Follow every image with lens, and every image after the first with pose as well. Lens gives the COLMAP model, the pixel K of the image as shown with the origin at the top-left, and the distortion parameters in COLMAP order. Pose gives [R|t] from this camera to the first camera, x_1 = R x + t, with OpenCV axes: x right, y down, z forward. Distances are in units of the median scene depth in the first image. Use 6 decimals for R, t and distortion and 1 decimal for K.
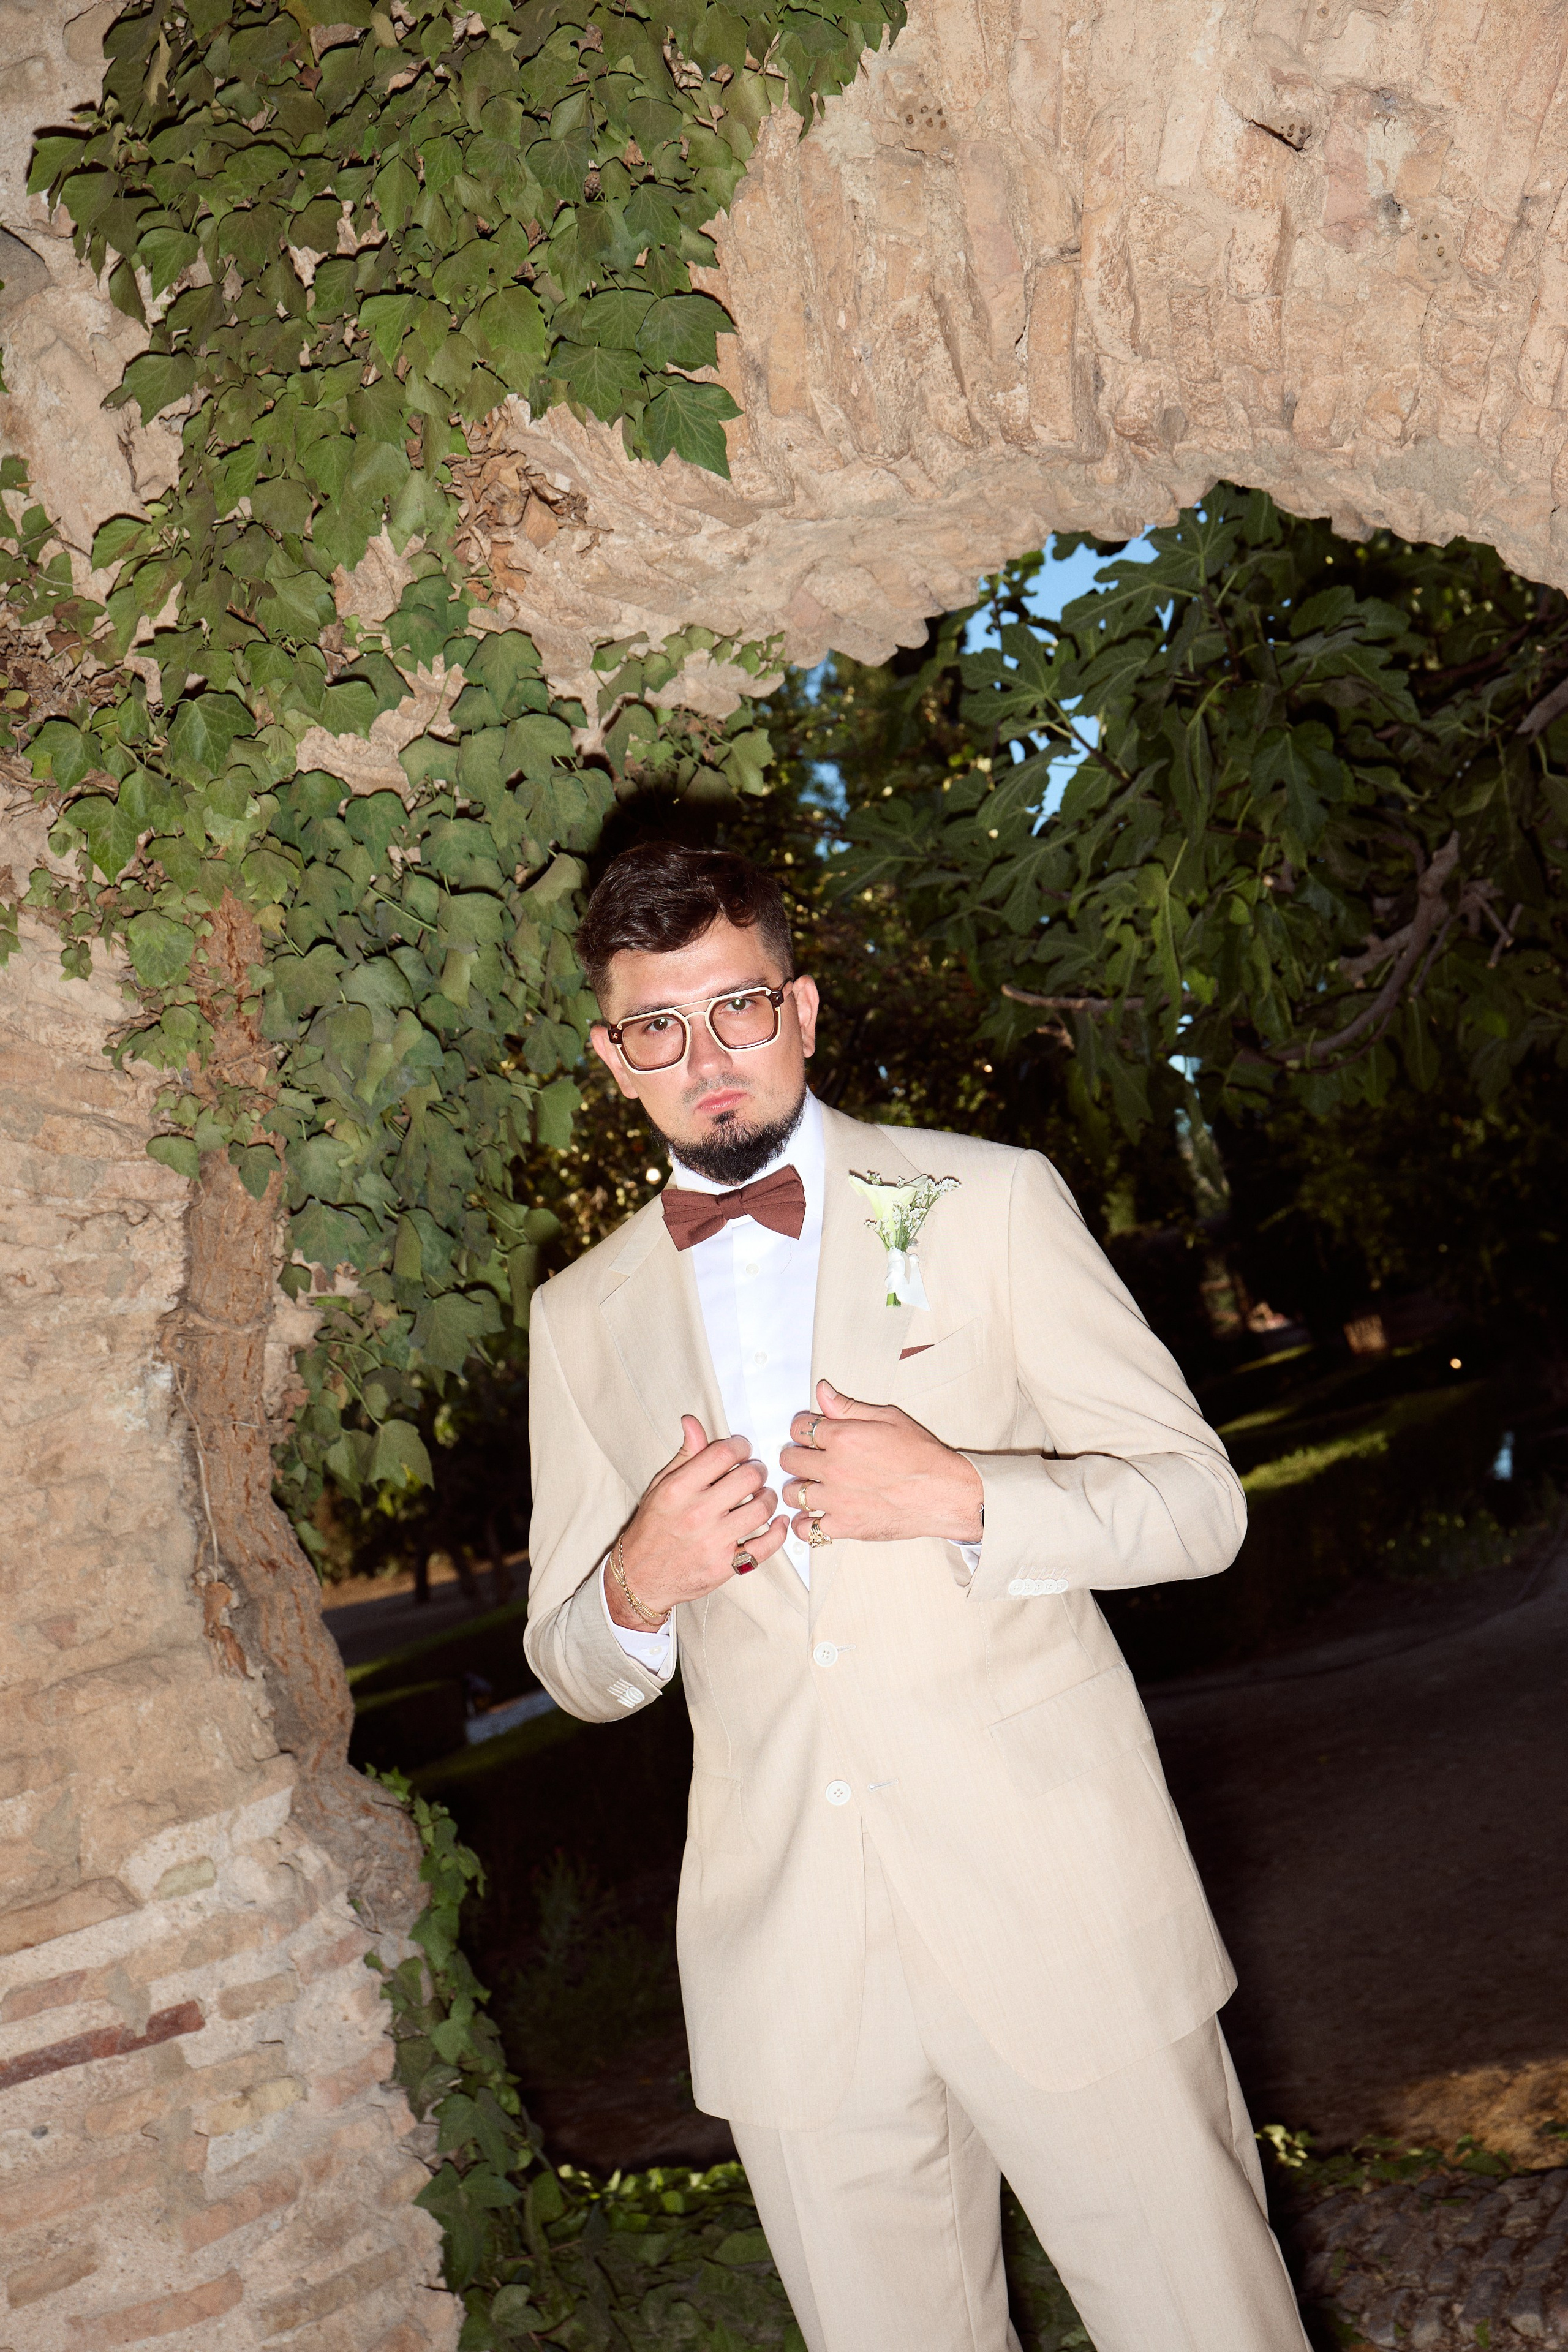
lens RADIAL K [[2890.9, 0, 784.0], [0, 2890.9, 1176.0], [0, 0, 1]] dist [0.044427, 0.062376]
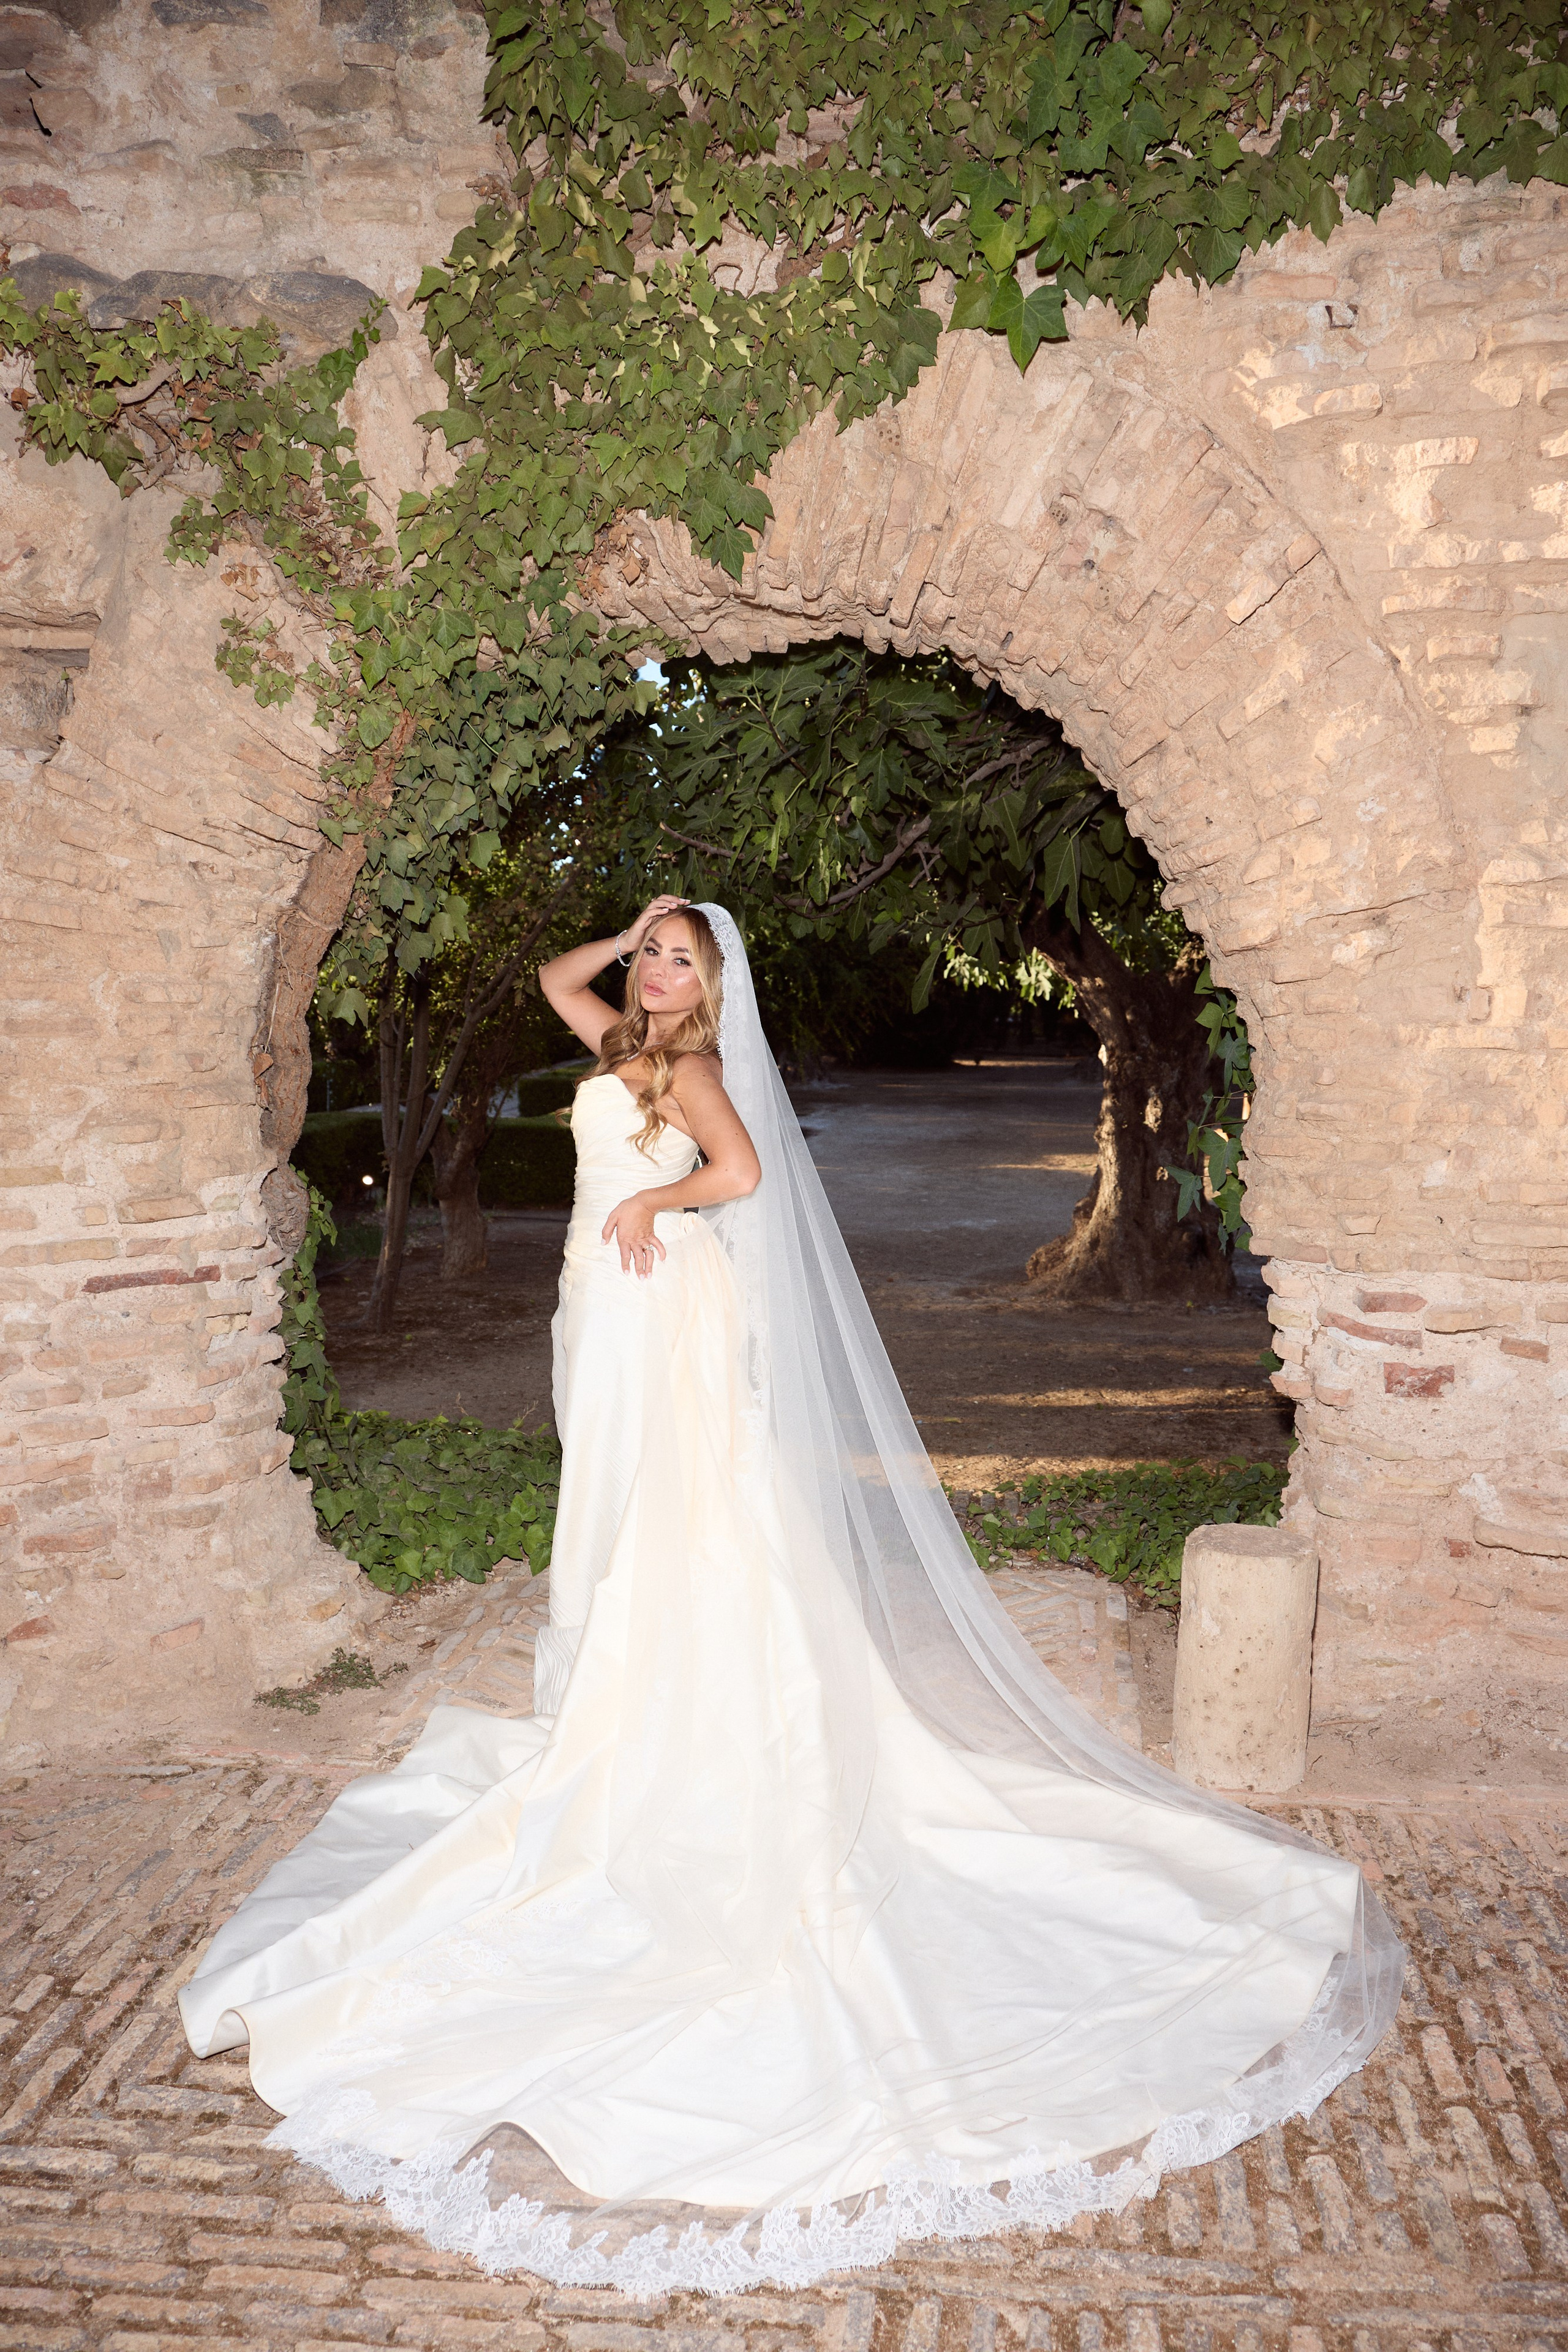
lens RADIAL K [[1785.1, 0, 784.0], [0, 1785.1, 1176.0], [0, 0, 1]] dist [0.079561, 0.000426]
pose [[0.931397, 0.221540, 0.288824, -0.213234], [-0.263486, 0.957780, 0.115031, -0.004307], [-0.251146, -0.183240, 0.950447, -0.196958]]
